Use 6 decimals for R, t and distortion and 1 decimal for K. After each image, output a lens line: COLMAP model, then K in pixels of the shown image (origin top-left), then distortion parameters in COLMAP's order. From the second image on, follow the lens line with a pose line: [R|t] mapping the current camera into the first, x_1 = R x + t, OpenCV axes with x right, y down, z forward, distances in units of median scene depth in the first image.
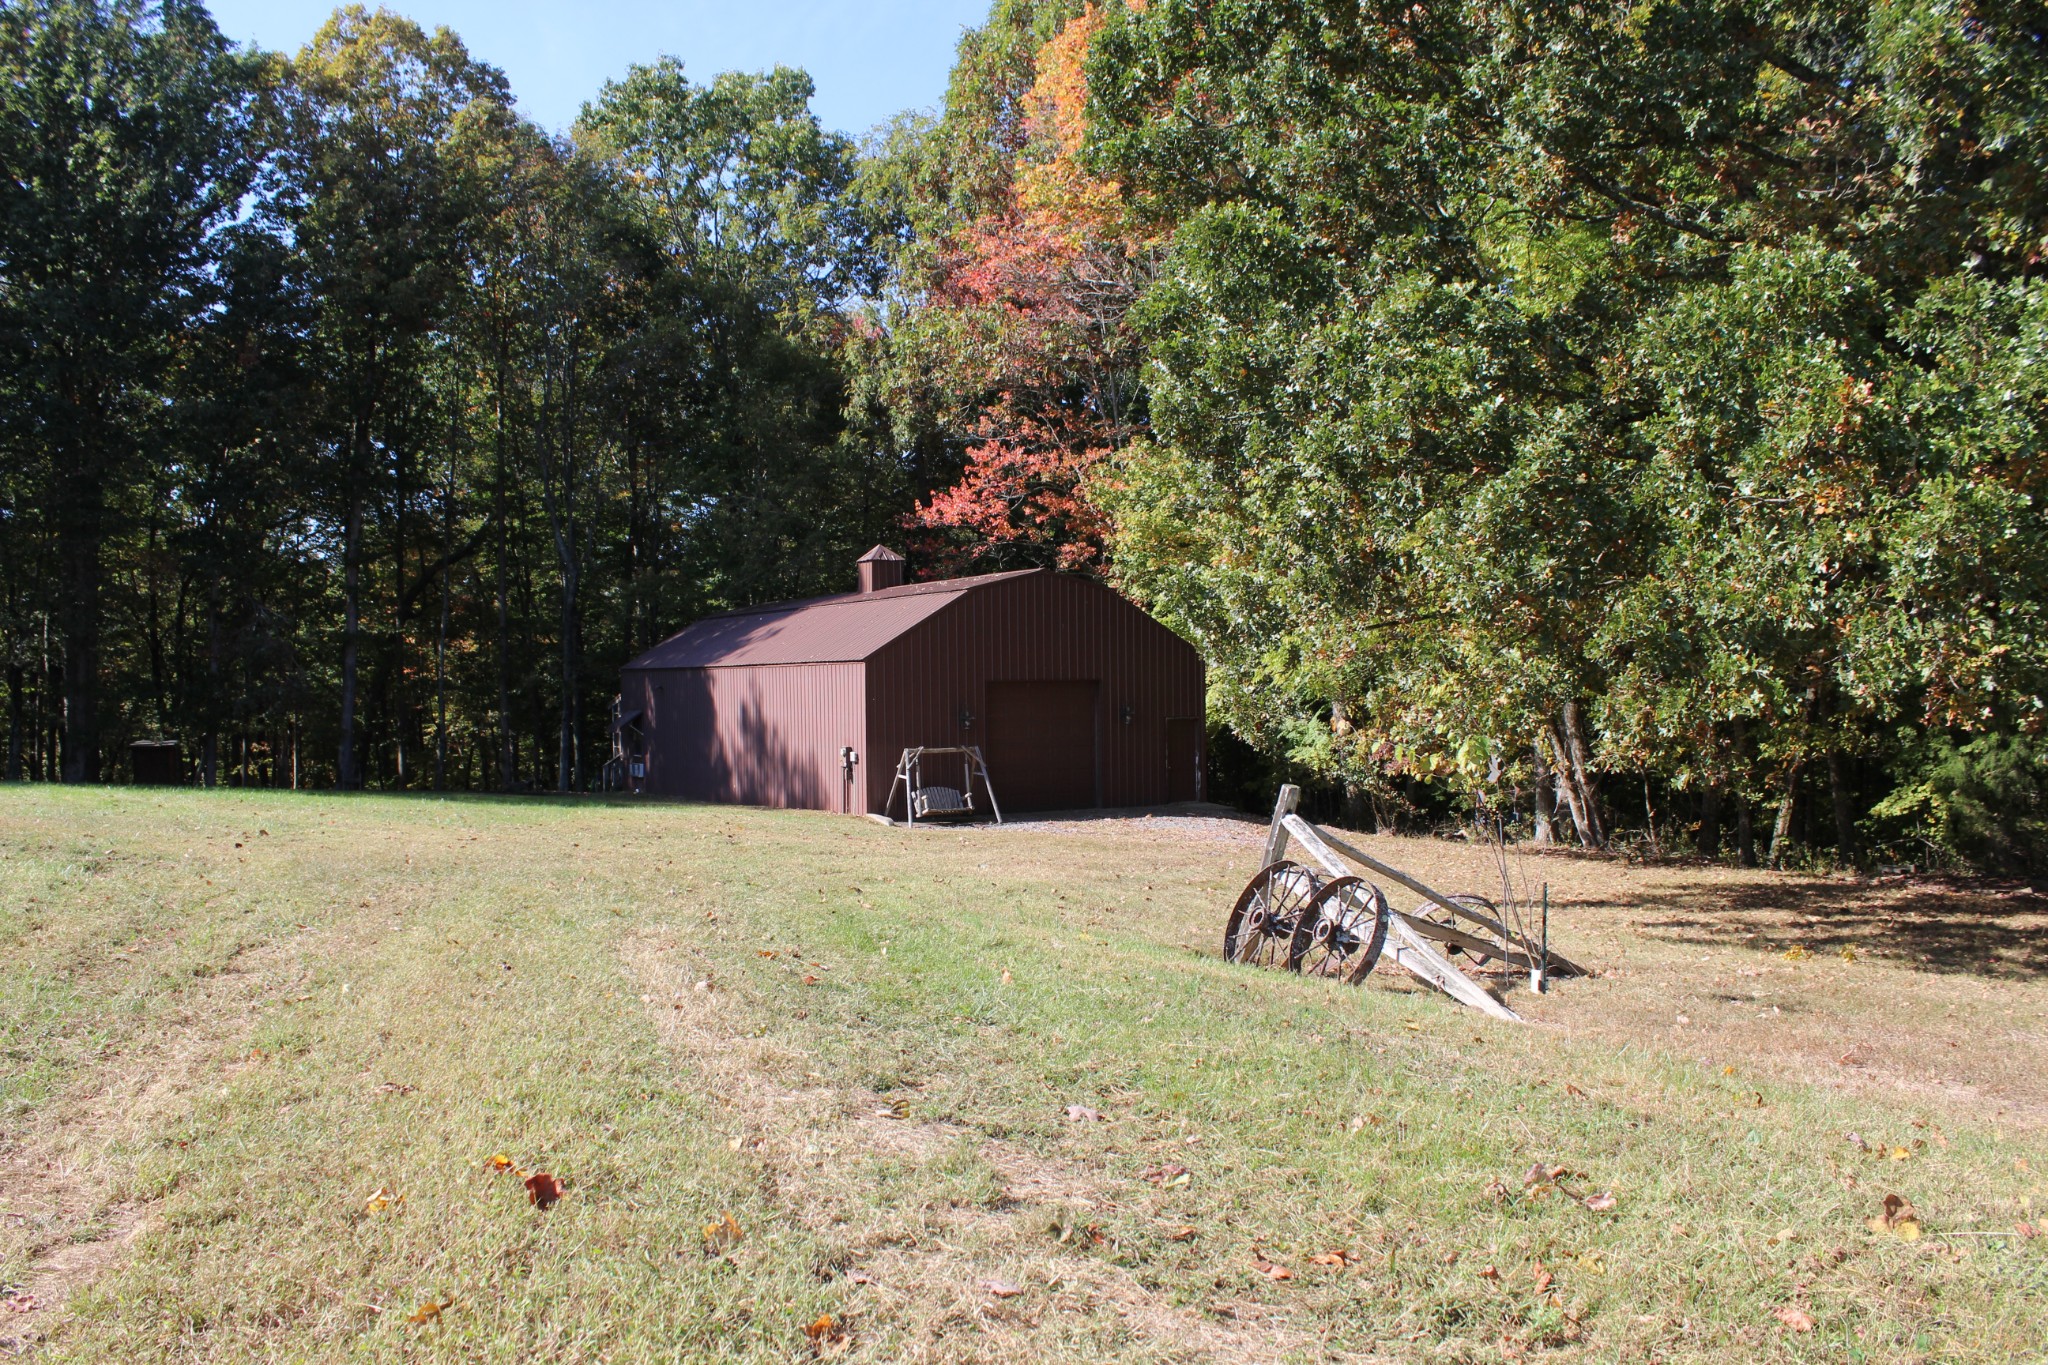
lens RADIAL K [[1711.2, 0, 1023.8], [0, 1711.2, 711.8], [0, 0, 1]] dist [-0.158586, 0.138823]
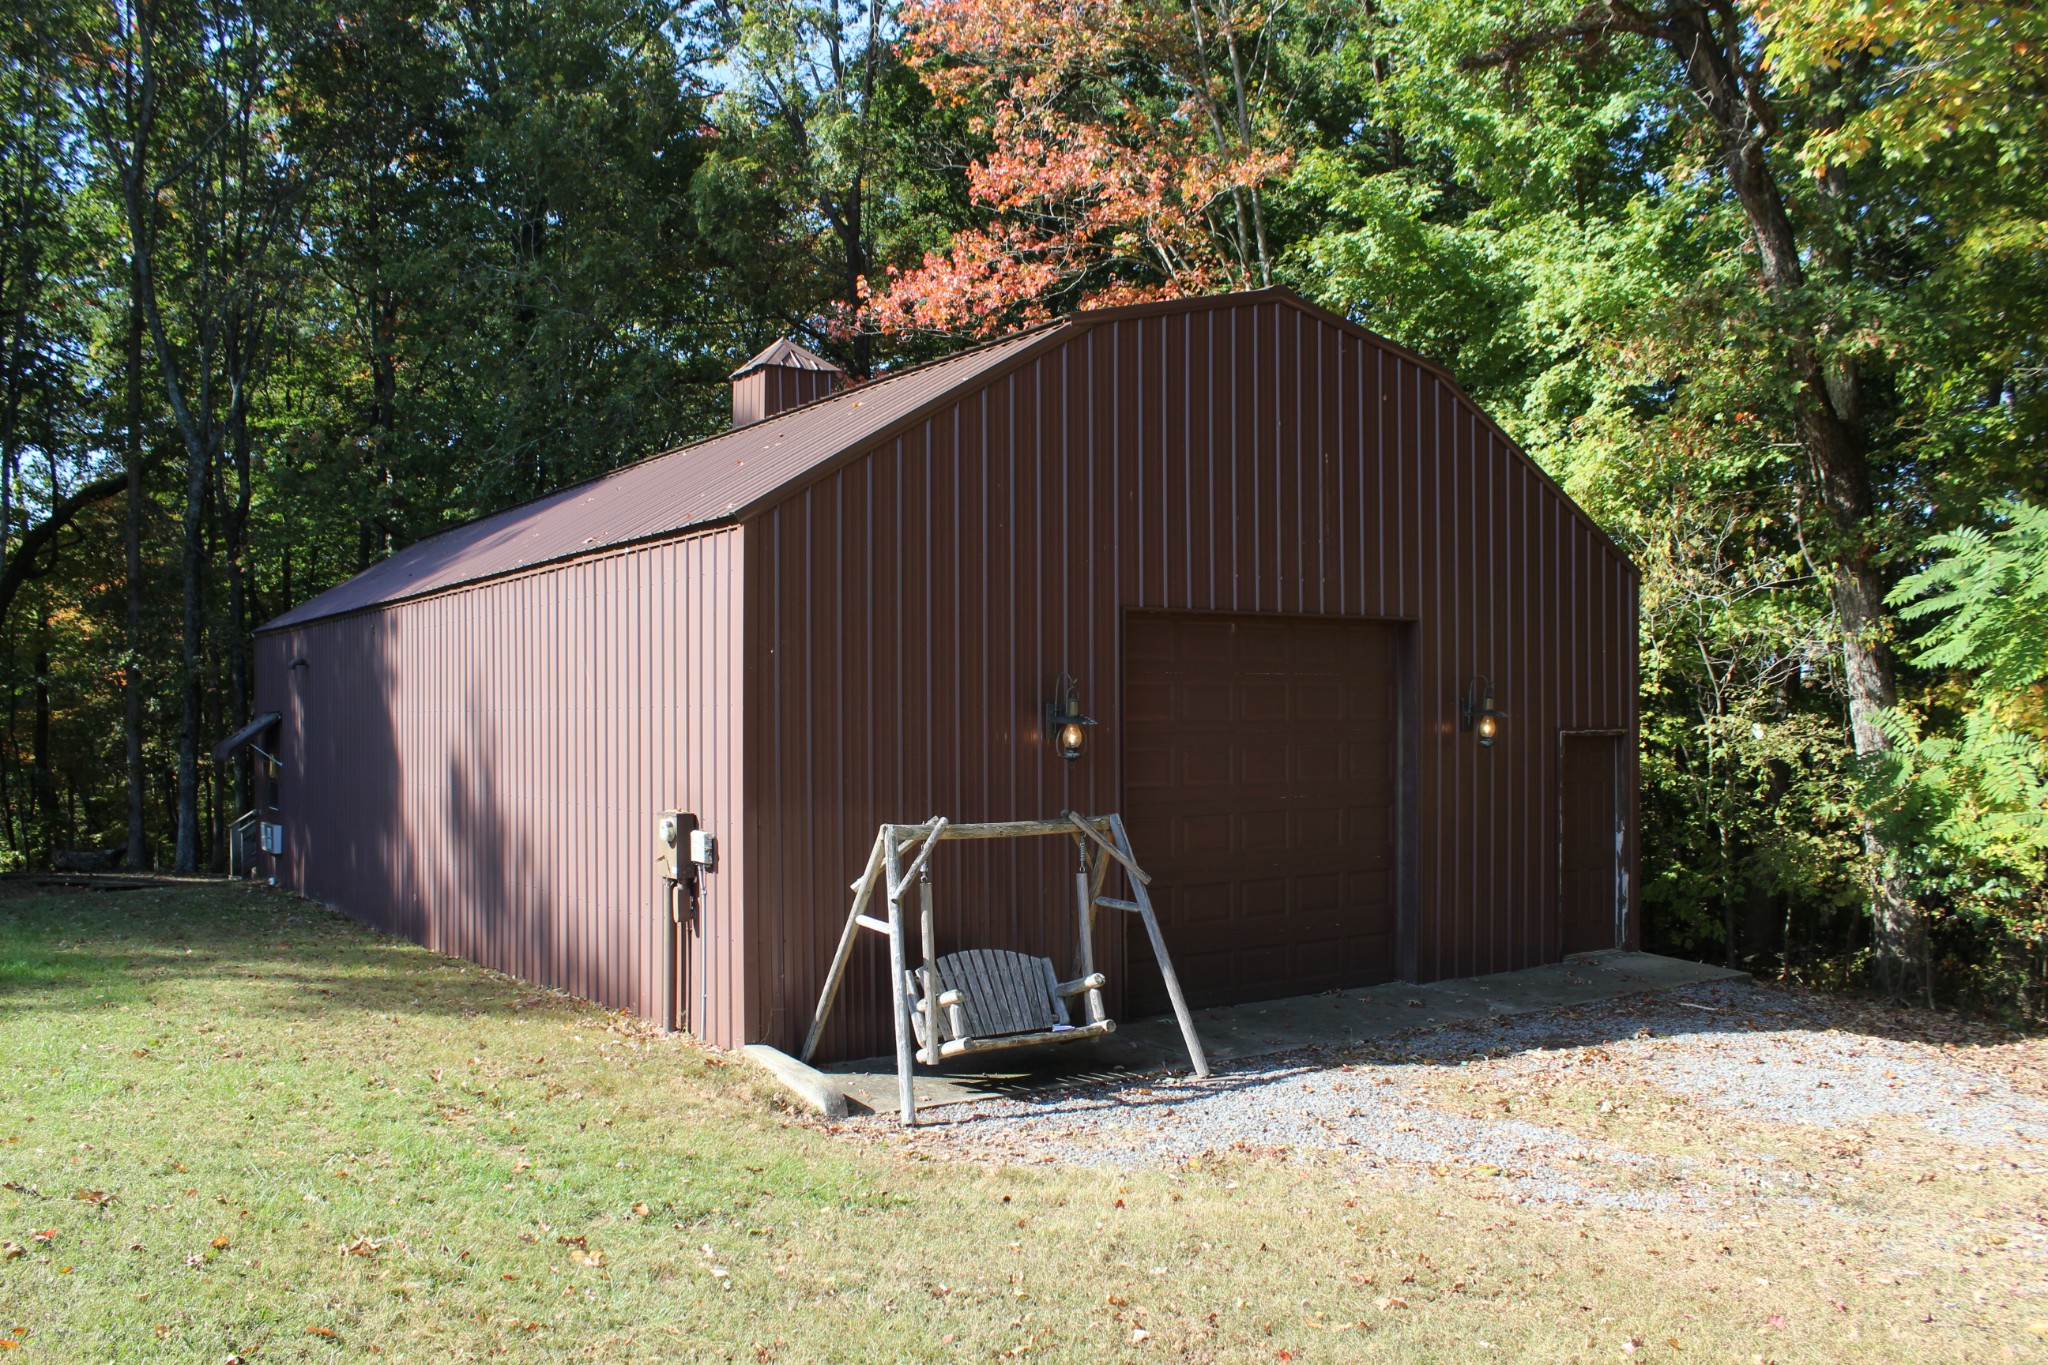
lens RADIAL K [[1711.2, 0, 1023.8], [0, 1711.2, 711.8], [0, 0, 1]] dist [-0.158586, 0.138823]
pose [[0.997602, 0.008248, 0.068718, -0.061996], [-0.006958, 0.999795, -0.018998, 0.007712], [-0.068861, 0.018474, 0.997455, 0.675614]]
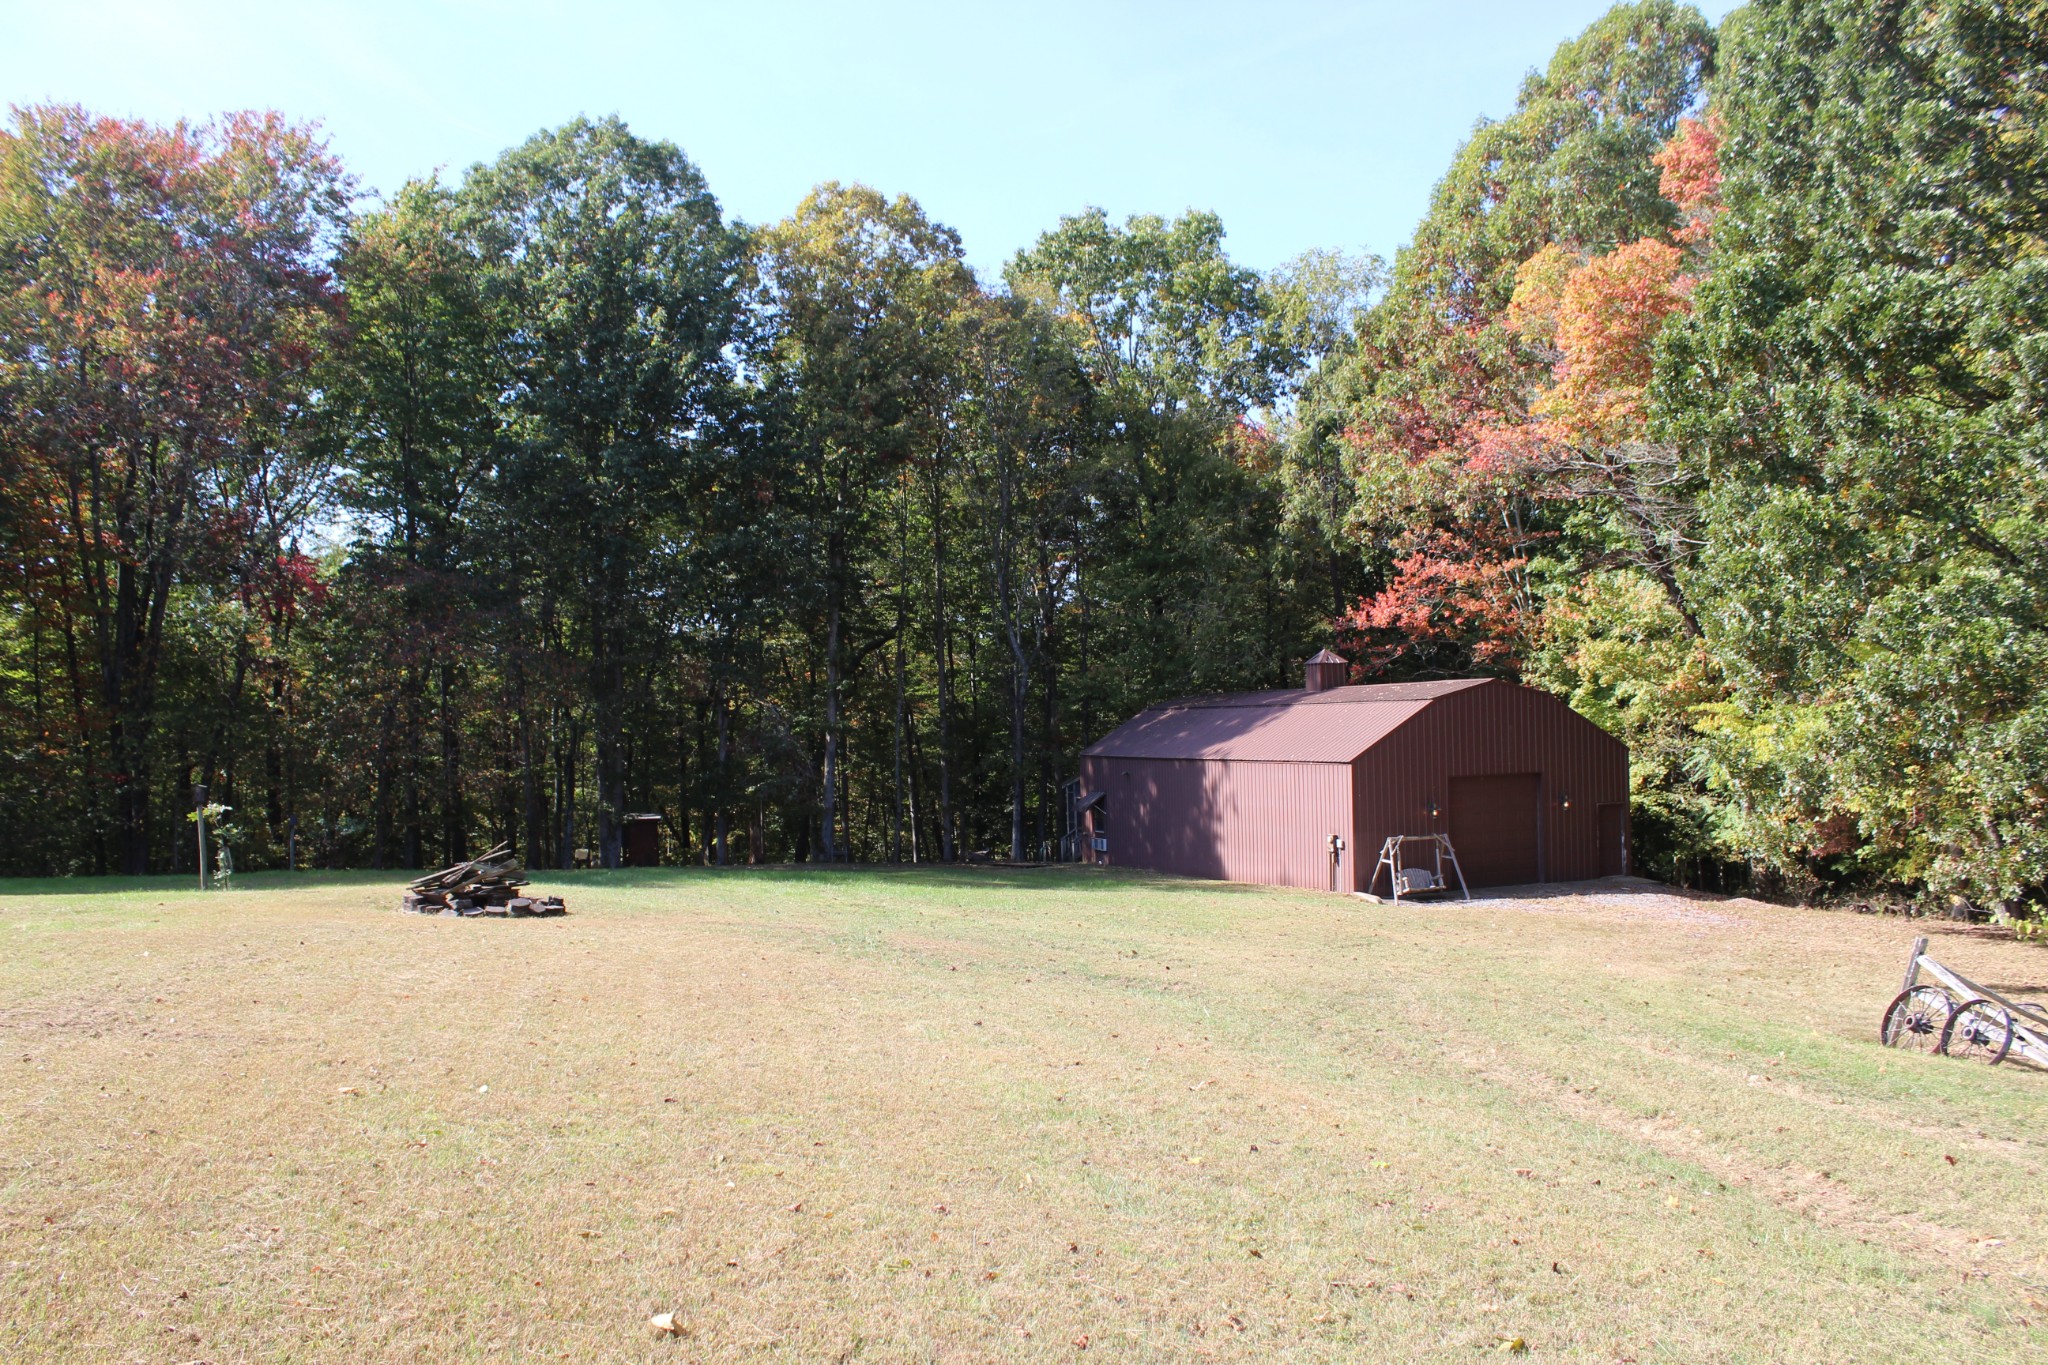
lens RADIAL K [[1711.2, 0, 1023.8], [0, 1711.2, 711.8], [0, 0, 1]] dist [-0.158586, 0.138823]
pose [[0.986787, -0.015955, -0.161235, -0.120300], [0.012805, 0.999707, -0.020552, -0.041956], [0.161515, 0.018216, 0.986702, -0.190947]]
